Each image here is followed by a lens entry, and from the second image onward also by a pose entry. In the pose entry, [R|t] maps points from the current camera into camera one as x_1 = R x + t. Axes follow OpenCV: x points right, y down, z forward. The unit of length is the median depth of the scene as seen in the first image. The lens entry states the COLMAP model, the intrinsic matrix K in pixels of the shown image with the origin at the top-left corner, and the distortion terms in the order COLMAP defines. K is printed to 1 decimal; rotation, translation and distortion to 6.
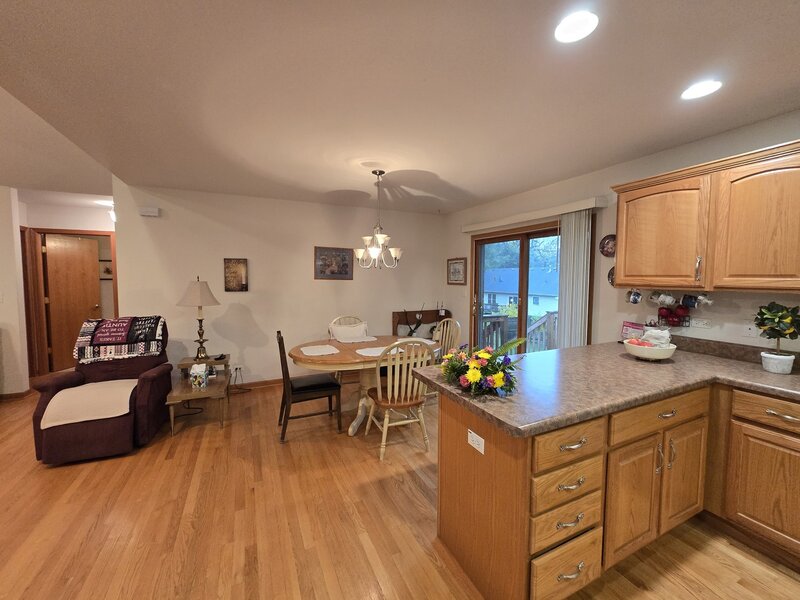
lens RADIAL K [[327.5, 0, 402.0], [0, 327.5, 298.1], [0, 0, 1]] dist [-0.004175, 0.000639]
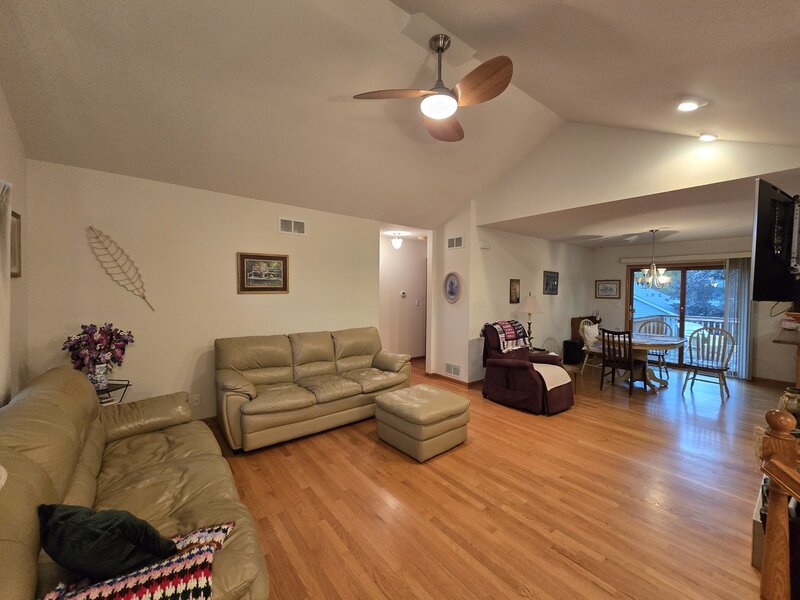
lens RADIAL K [[327.5, 0, 405.4], [0, 327.5, 292.7], [0, 0, 1]] dist [-0.004175, 0.000639]
pose [[0.974998, 0.007159, 0.222096, -1.702975], [0.004000, 0.998754, -0.049752, 0.003615], [-0.222176, 0.049397, 0.973755, -0.325391]]
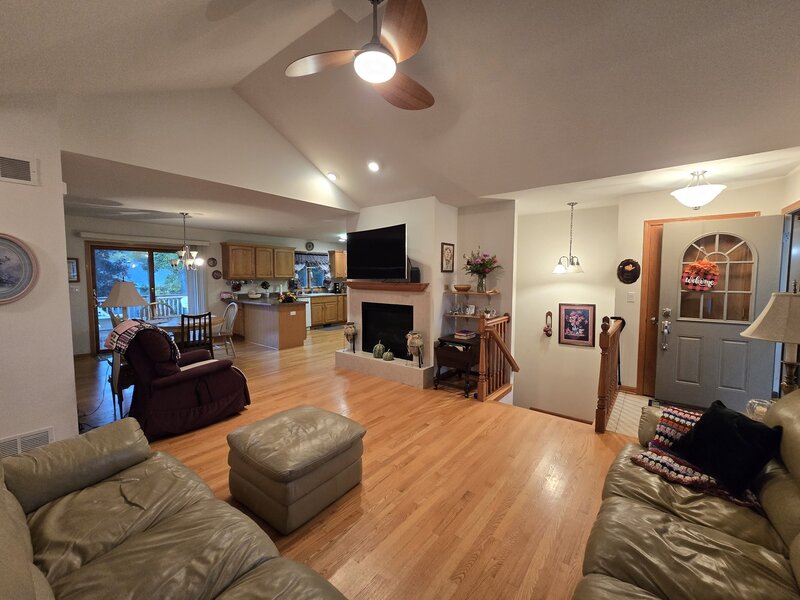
lens RADIAL K [[327.5, 0, 403.2], [0, 327.5, 293.2], [0, 0, 1]] dist [-0.004175, 0.000639]
pose [[-0.443783, -0.057444, 0.894291, -2.161378], [0.052117, 0.994600, 0.089750, -0.072773], [-0.894618, 0.086437, -0.438393, 0.787064]]
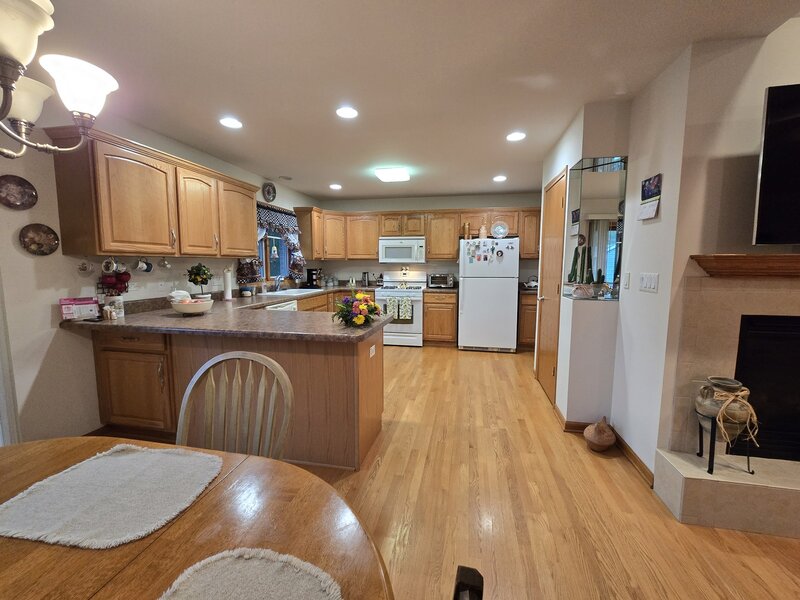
lens RADIAL K [[327.5, 0, 402.3], [0, 327.5, 295.5], [0, 0, 1]] dist [-0.004175, 0.000639]
pose [[-0.795826, -0.065486, 0.601974, -0.398178], [0.033009, 0.987965, 0.151115, -0.025382], [-0.604625, 0.140132, -0.784086, 1.040812]]
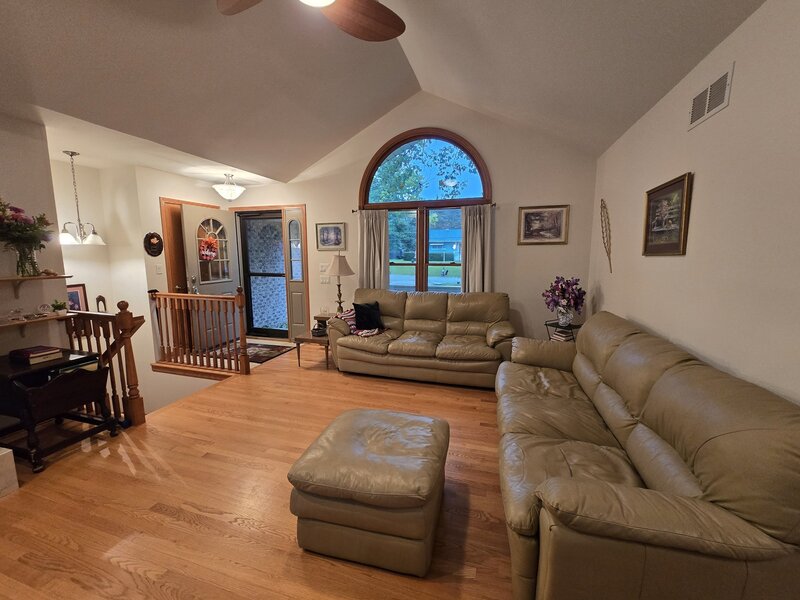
lens RADIAL K [[327.5, 0, 403.5], [0, 327.5, 295.0], [0, 0, 1]] dist [-0.004175, 0.000639]
pose [[-0.671696, 0.089976, -0.735342, -1.044904], [-0.049230, 0.984982, 0.165490, -0.062115], [0.739189, 0.147360, -0.657179, 1.072538]]
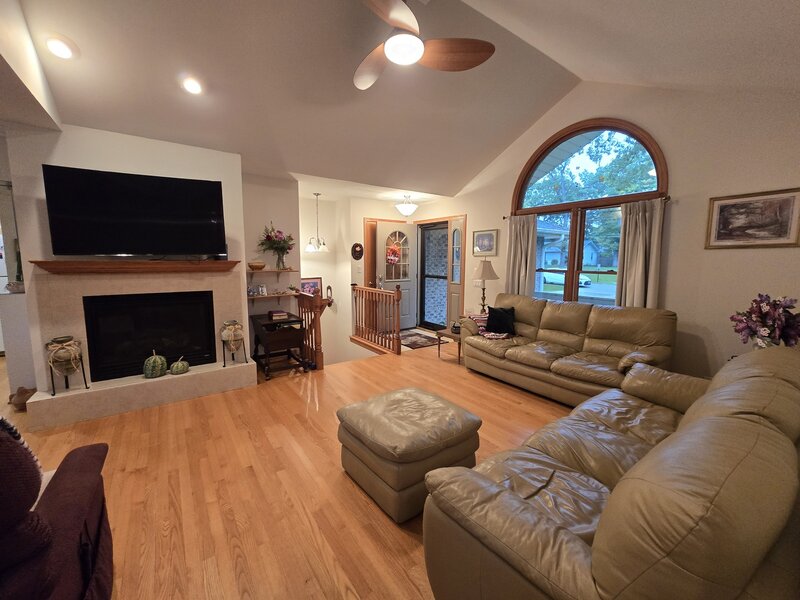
lens RADIAL K [[327.5, 0, 403.4], [0, 327.5, 293.5], [0, 0, 1]] dist [-0.004175, 0.000639]
pose [[-0.983308, 0.007309, -0.181804, -1.281111], [-0.023393, 0.985822, 0.166154, -0.074902], [0.180441, 0.167633, -0.969196, 1.328716]]
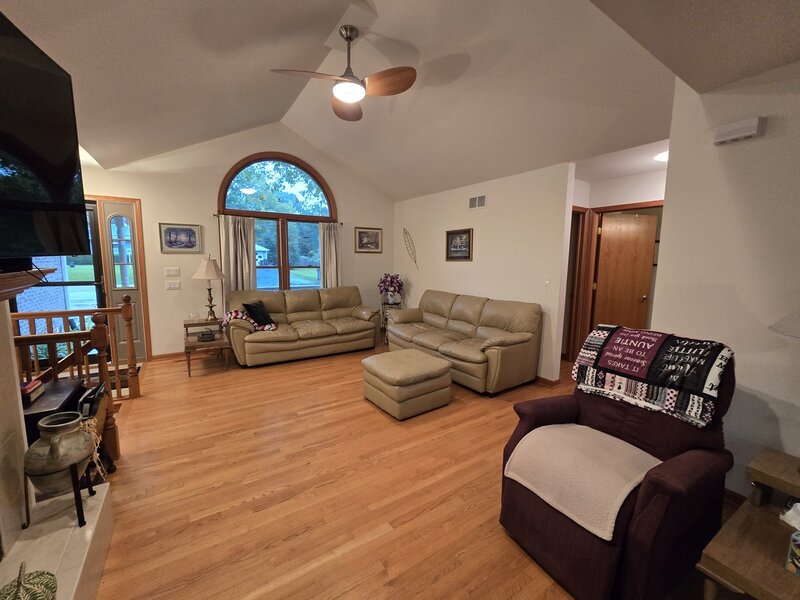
lens RADIAL K [[327.5, 0, 403.6], [0, 327.5, 295.7], [0, 0, 1]] dist [-0.004175, 0.000639]
pose [[0.134442, 0.109897, -0.984809, -0.384157], [-0.076392, 0.992023, 0.100273, -0.029688], [0.987972, 0.061750, 0.141765, 0.526728]]
